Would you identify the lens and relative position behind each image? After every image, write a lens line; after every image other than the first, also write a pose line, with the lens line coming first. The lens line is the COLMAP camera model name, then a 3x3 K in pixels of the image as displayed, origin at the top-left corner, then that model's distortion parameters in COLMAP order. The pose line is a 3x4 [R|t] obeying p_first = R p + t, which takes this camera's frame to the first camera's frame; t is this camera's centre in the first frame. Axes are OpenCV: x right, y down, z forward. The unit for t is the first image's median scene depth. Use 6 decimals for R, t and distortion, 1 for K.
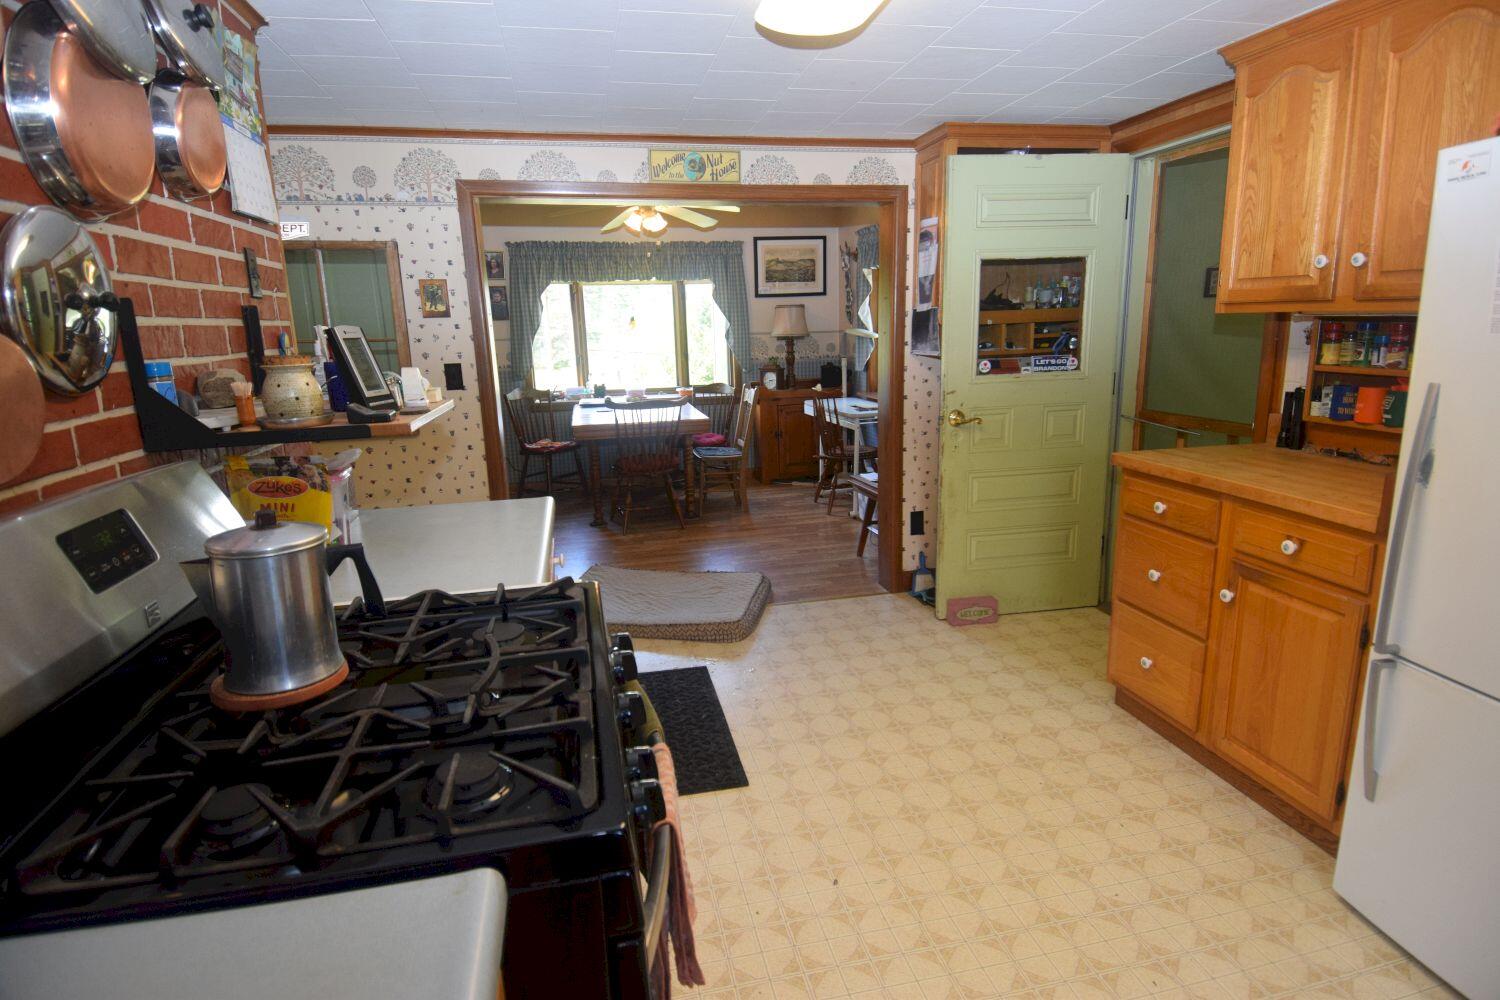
lens RADIAL K [[778.0, 0, 755.5], [0, 778.0, 494.8], [0, 0, 1]] dist [0.050524, -0.052130]
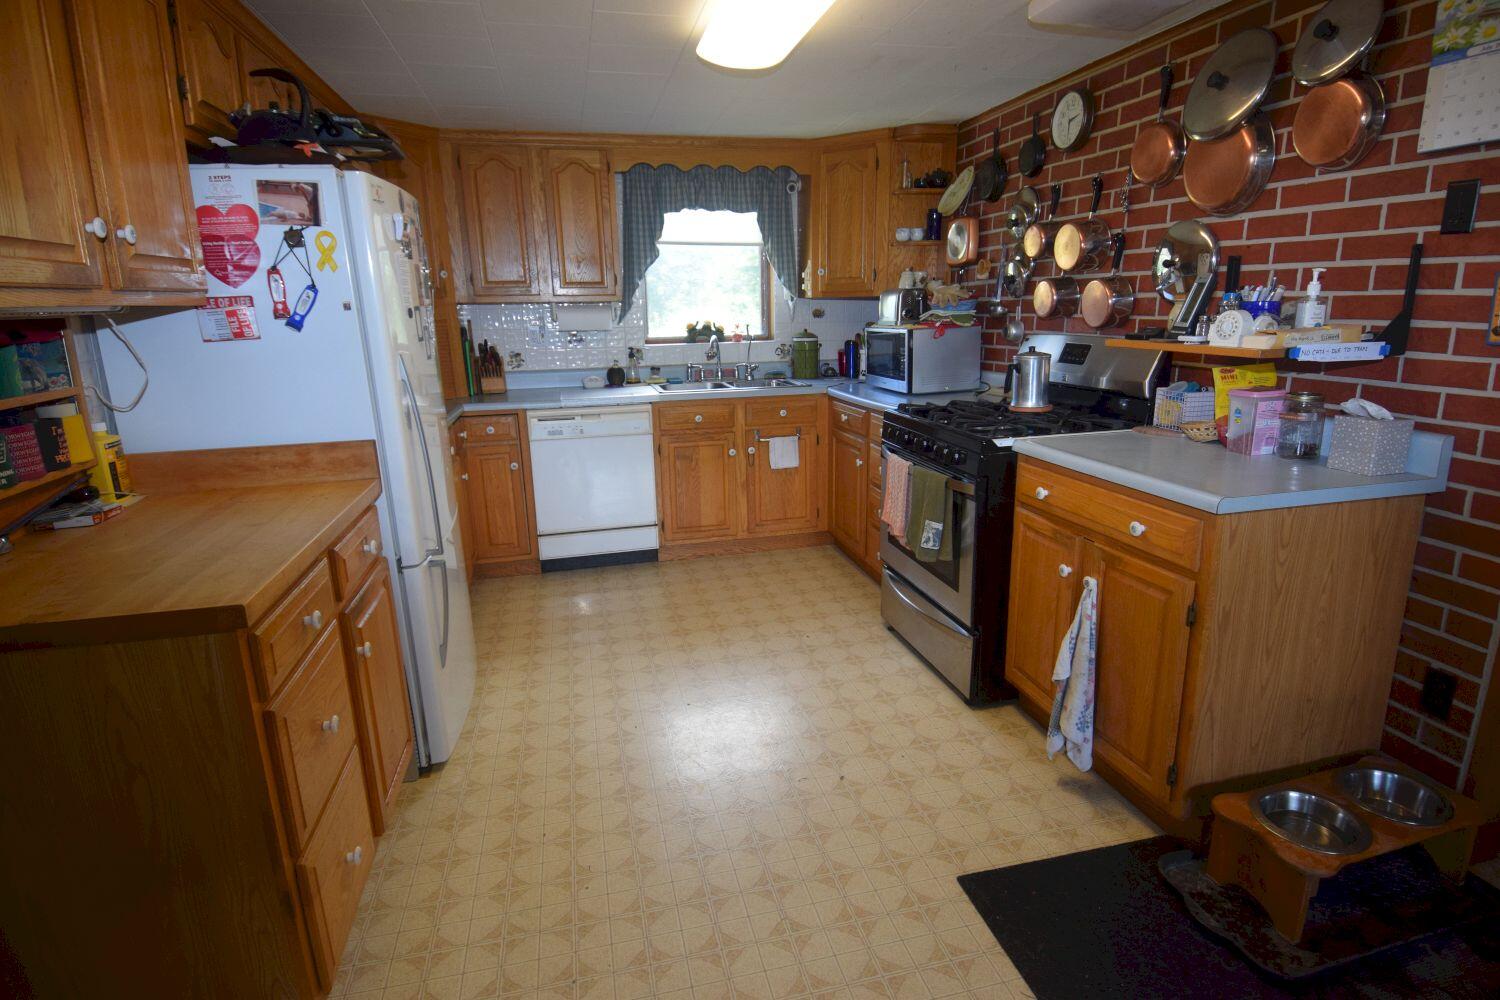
lens RADIAL K [[778.0, 0, 755.5], [0, 778.0, 494.8], [0, 0, 1]] dist [0.050524, -0.052130]
pose [[-0.998722, 0.050374, -0.004182, 0.173029], [0.043324, 0.895693, 0.442558, -0.320814], [0.026039, 0.441811, -0.896730, 1.498920]]
